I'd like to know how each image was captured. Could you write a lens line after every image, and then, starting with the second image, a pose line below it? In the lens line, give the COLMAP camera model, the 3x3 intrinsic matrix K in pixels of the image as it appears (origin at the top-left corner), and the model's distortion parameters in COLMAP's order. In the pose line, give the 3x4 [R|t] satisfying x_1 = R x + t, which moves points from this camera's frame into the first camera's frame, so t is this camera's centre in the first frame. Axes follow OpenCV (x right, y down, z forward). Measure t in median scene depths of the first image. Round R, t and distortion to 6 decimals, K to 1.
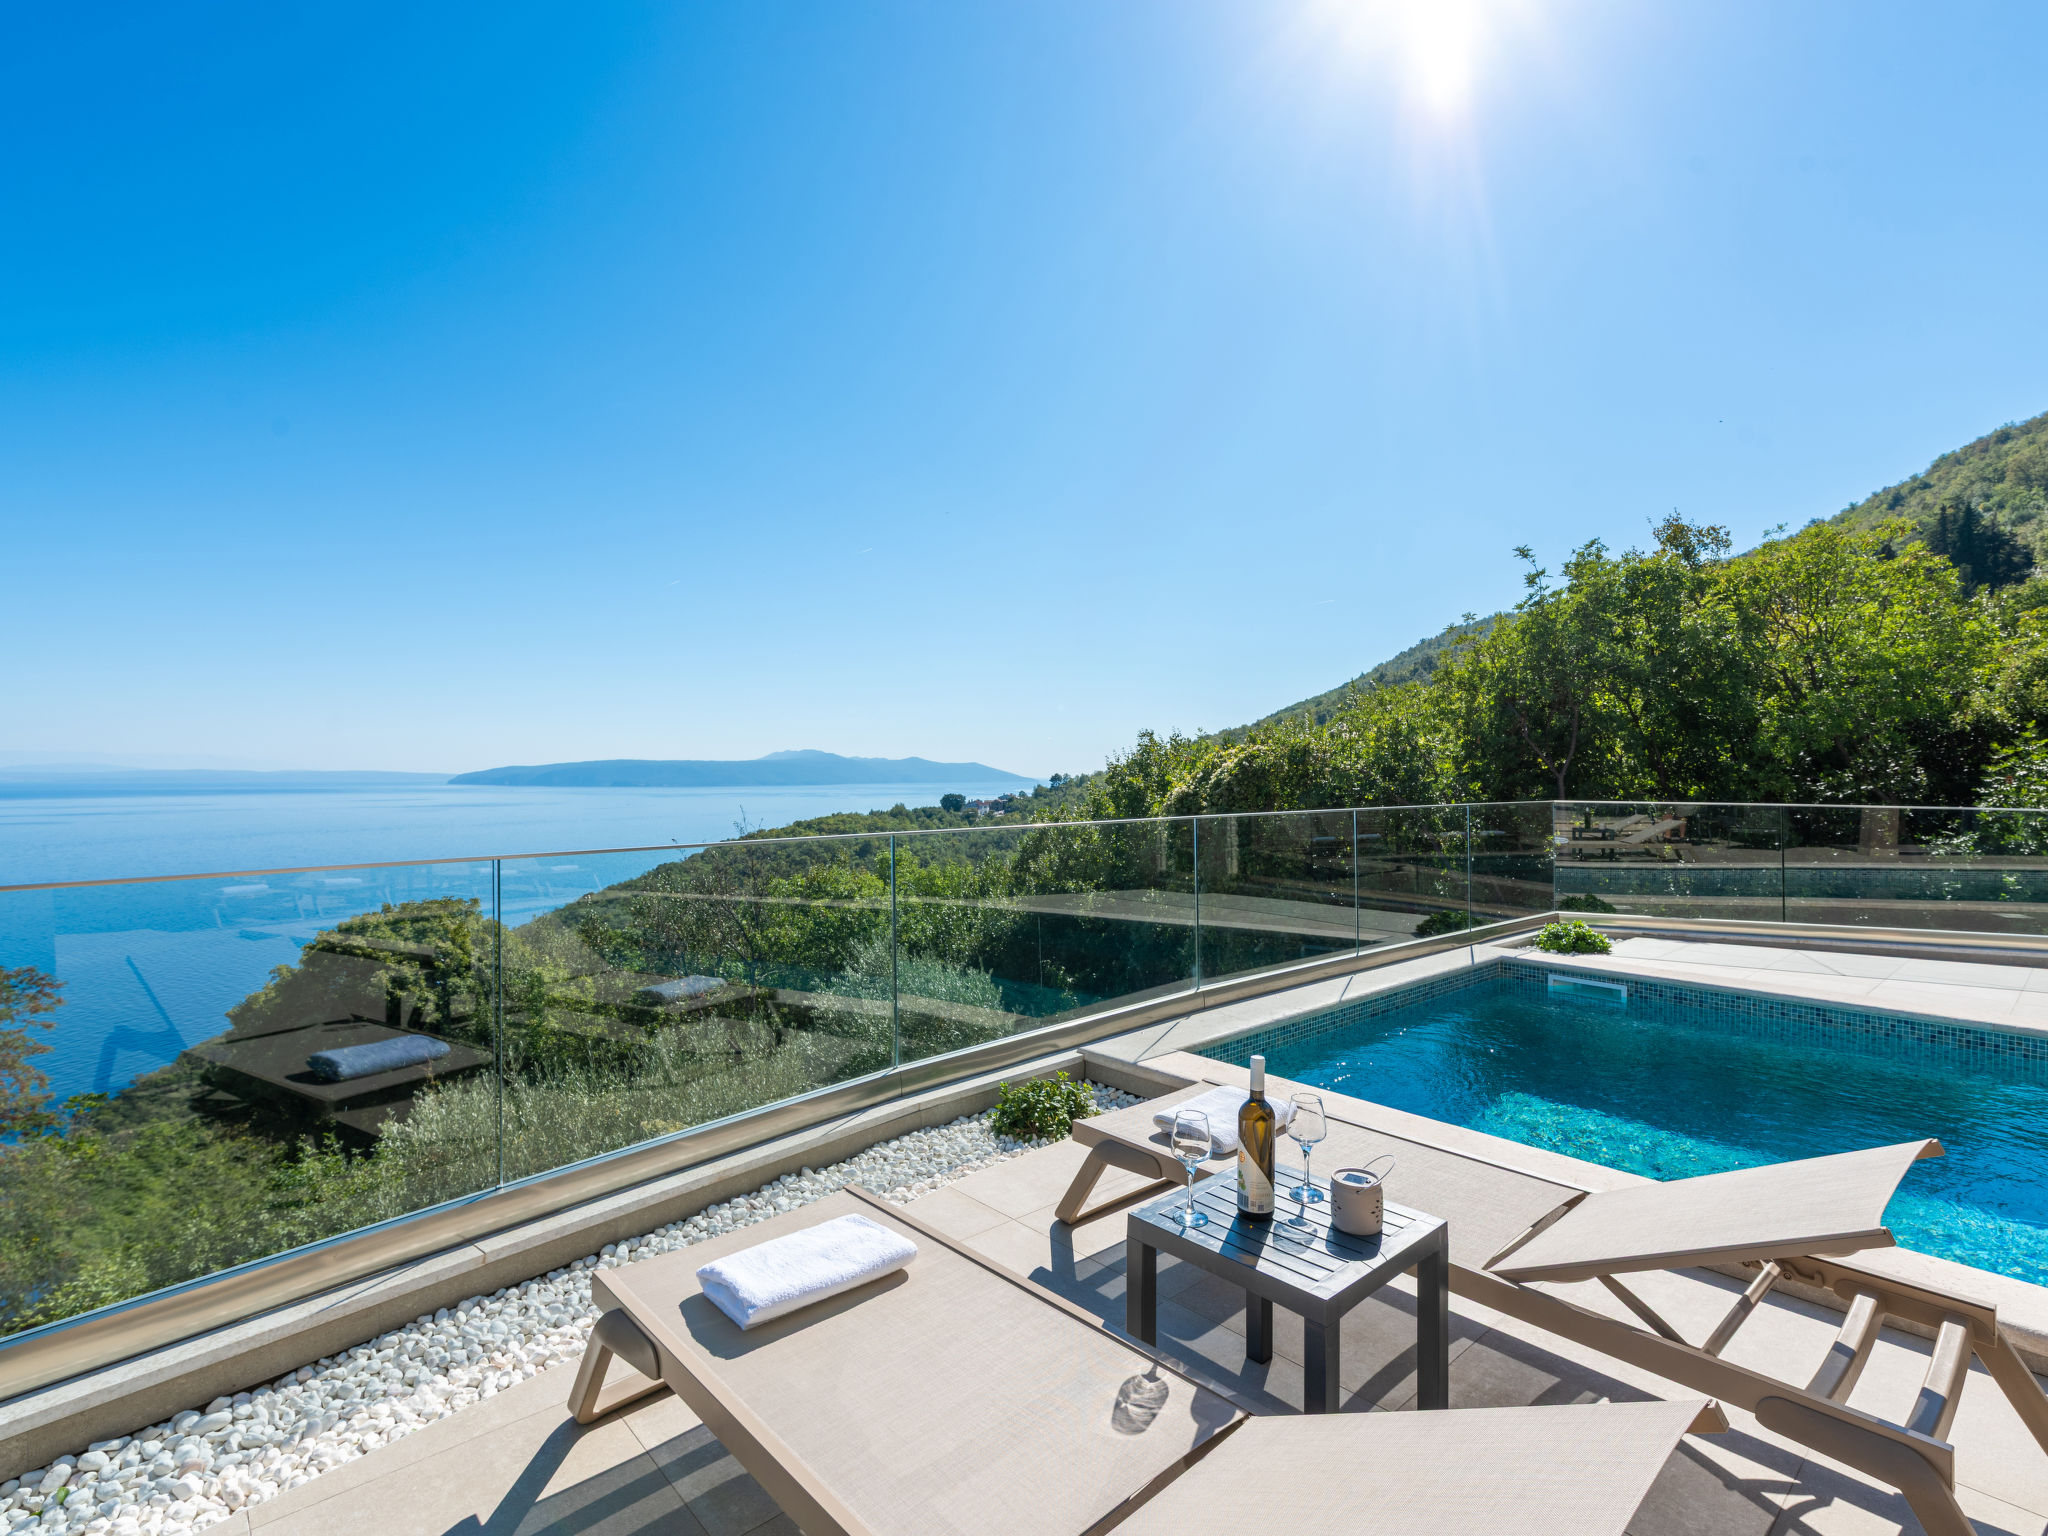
lens RADIAL K [[985.4, 0, 1014.5], [0, 985.4, 786.6], [0, 0, 1]] dist [-0.011681, 0.004791]
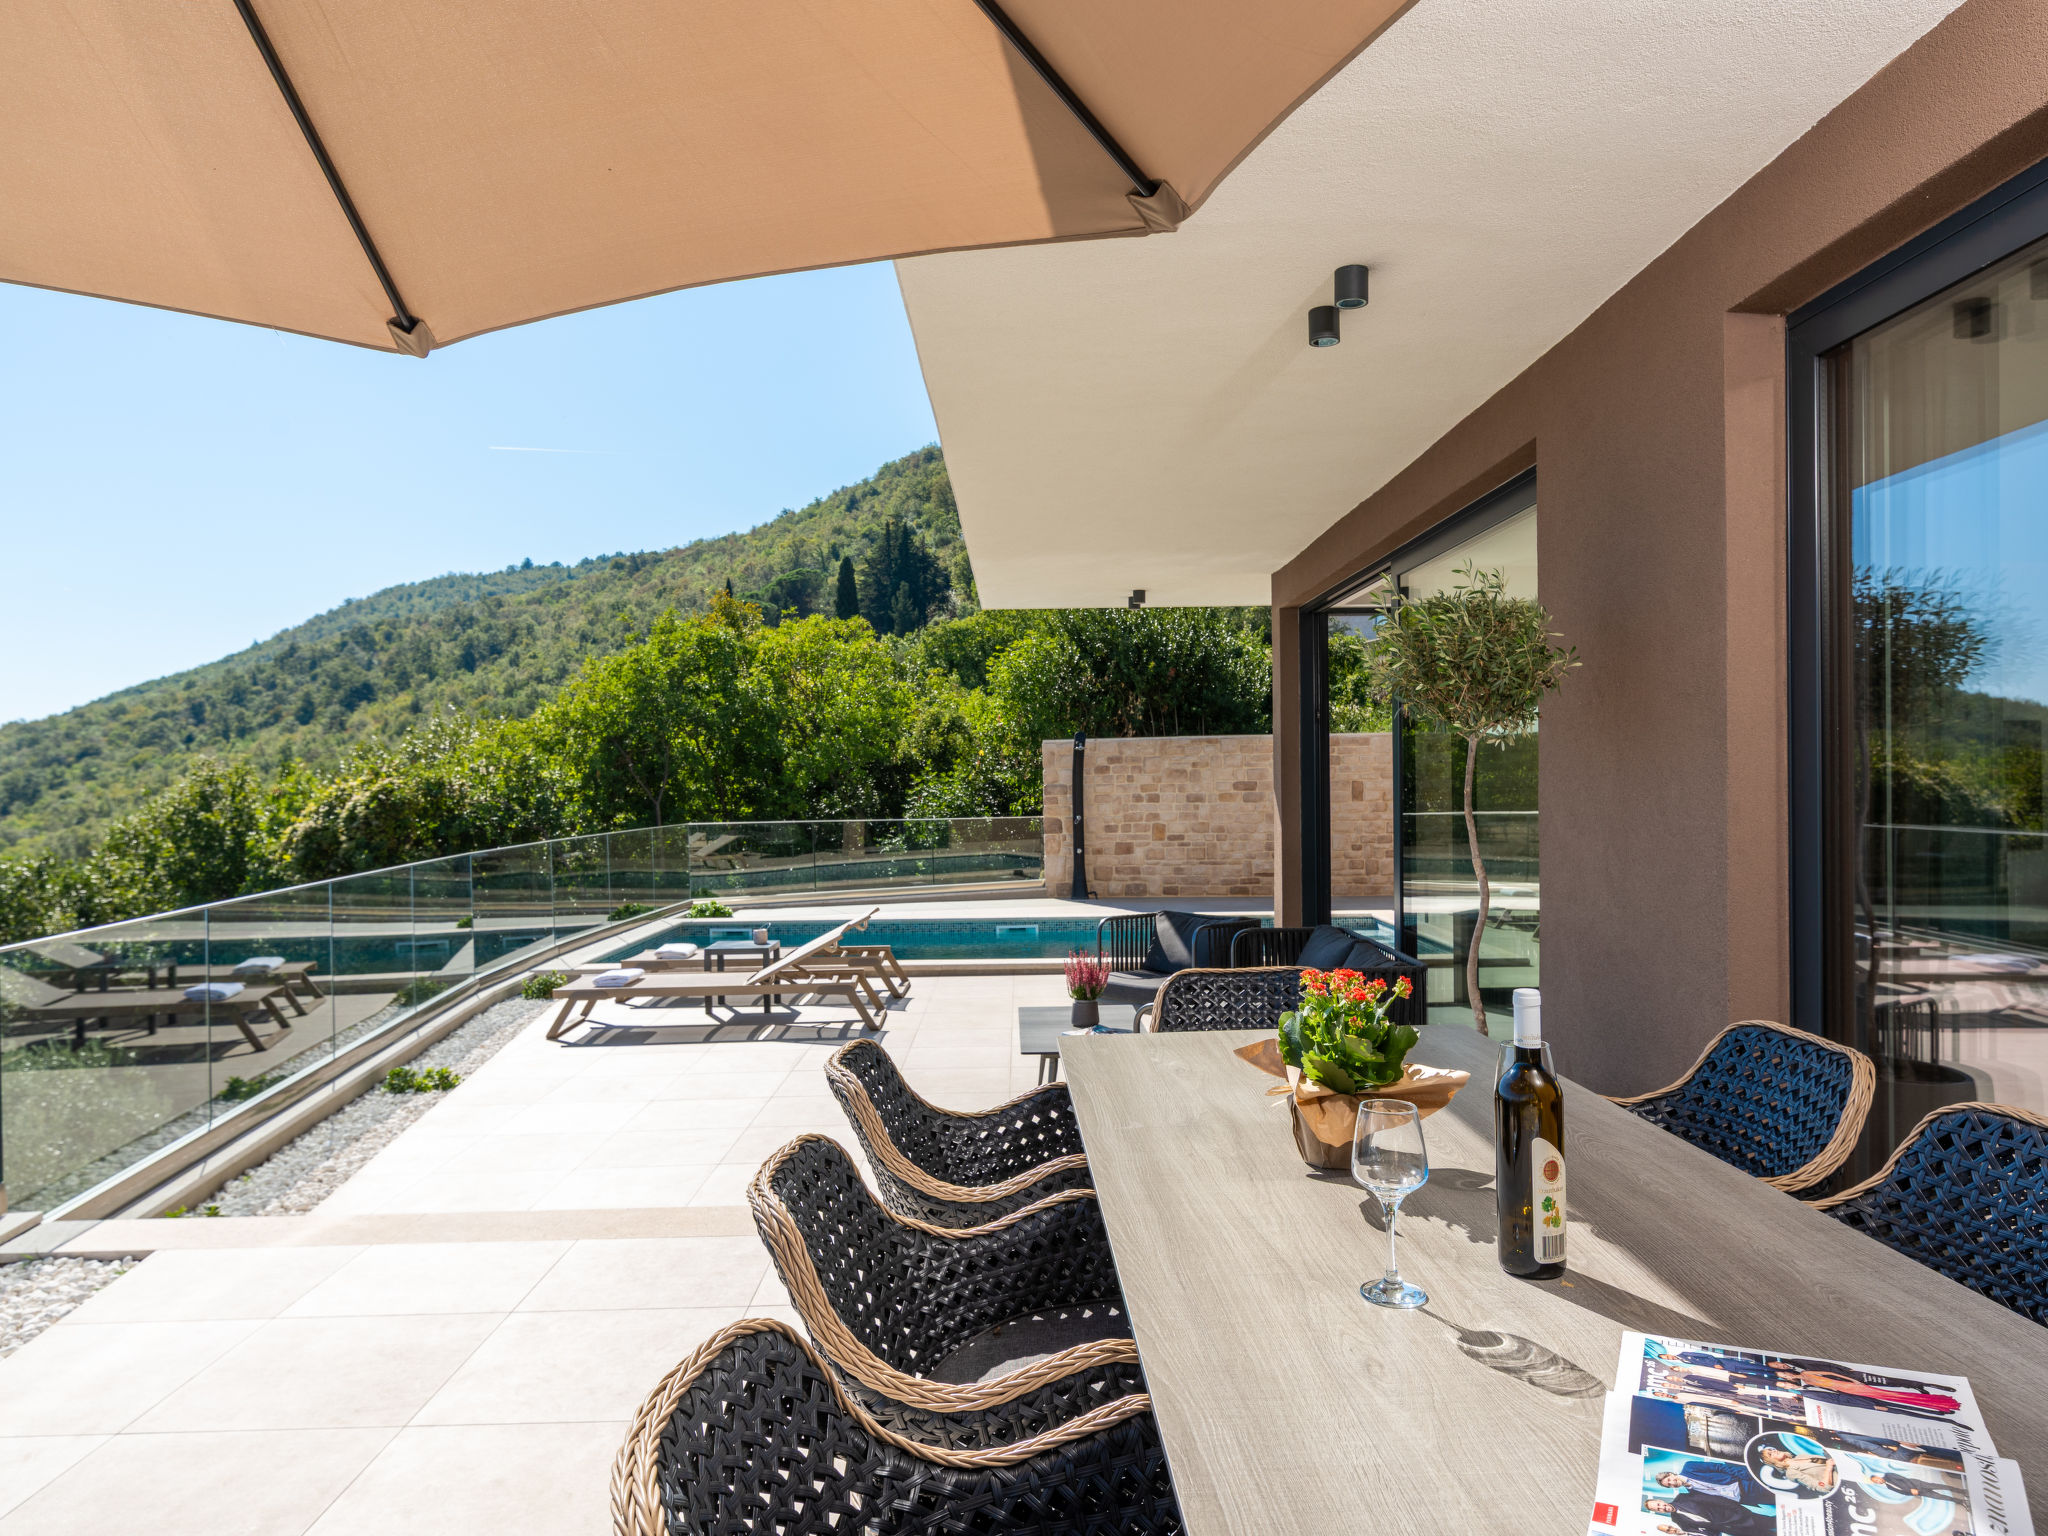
lens RADIAL K [[1371.2, 0, 1021.8], [0, 1371.2, 773.1], [0, 0, 1]] dist [-0.018903, -0.000220]
pose [[0.658663, -0.006753, 0.752407, -0.401644], [0.025194, 0.999597, -0.013083, -0.013066], [-0.752016, 0.027573, 0.658568, -0.438371]]
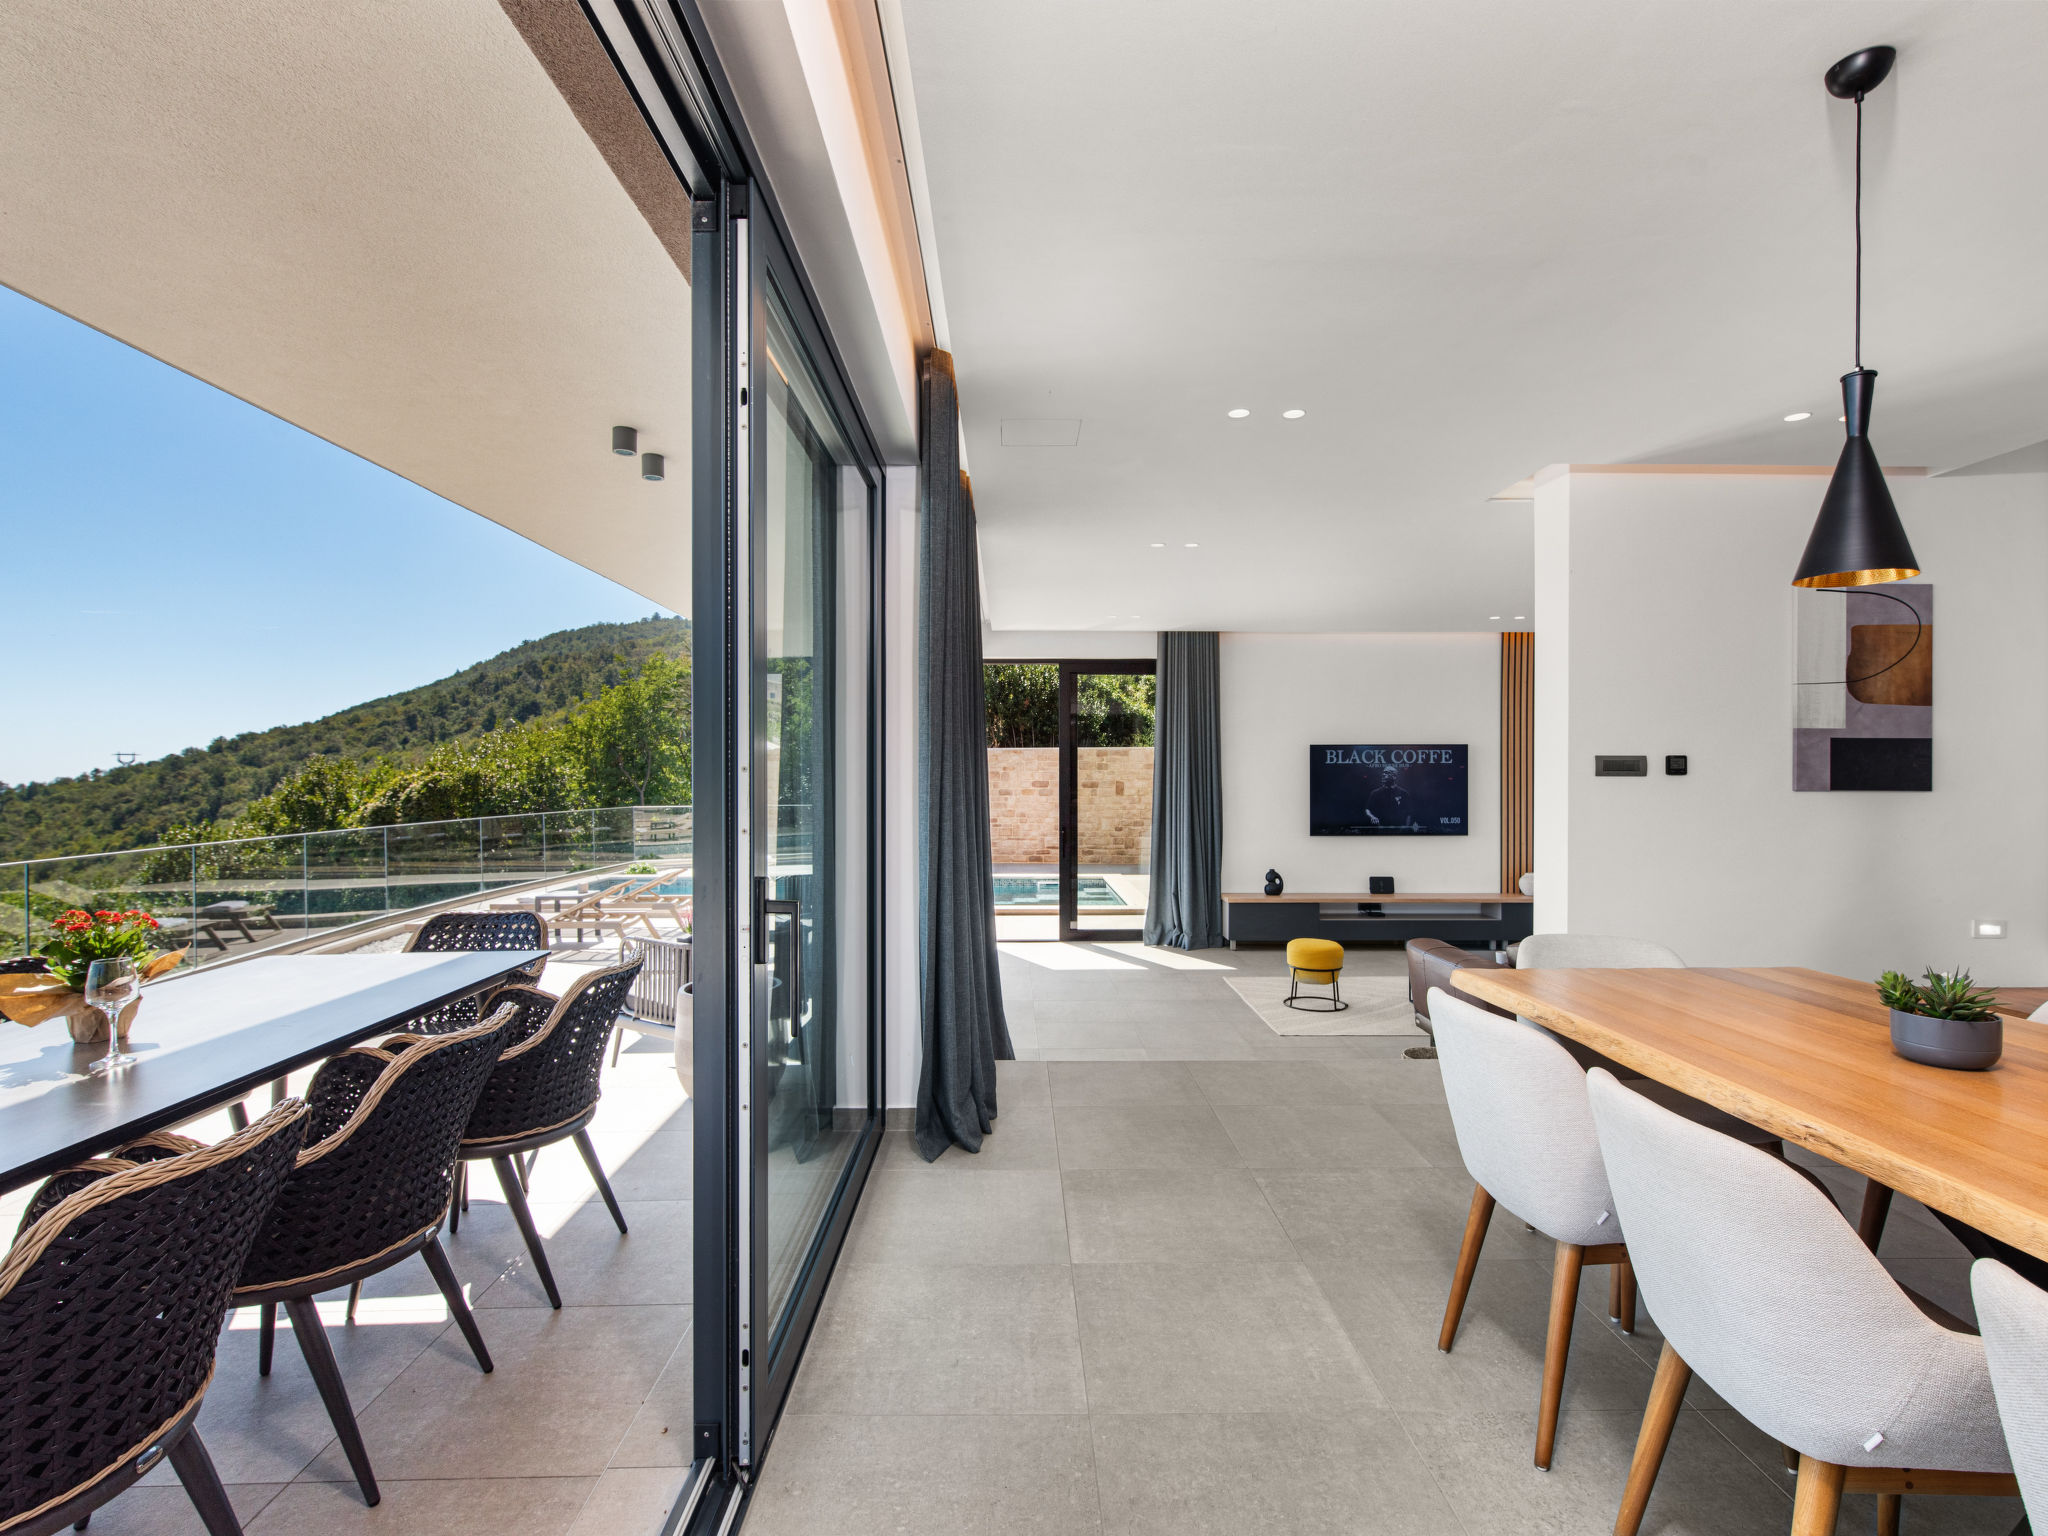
lens RADIAL K [[985.4, 0, 1027.8], [0, 985.4, 784.6], [0, 0, 1]] dist [-0.011681, 0.004791]
pose [[0.648796, -0.009167, 0.760907, -0.286941], [0.014599, 0.999893, -0.000401, -0.011468], [-0.760823, 0.011368, 0.648860, -0.574055]]
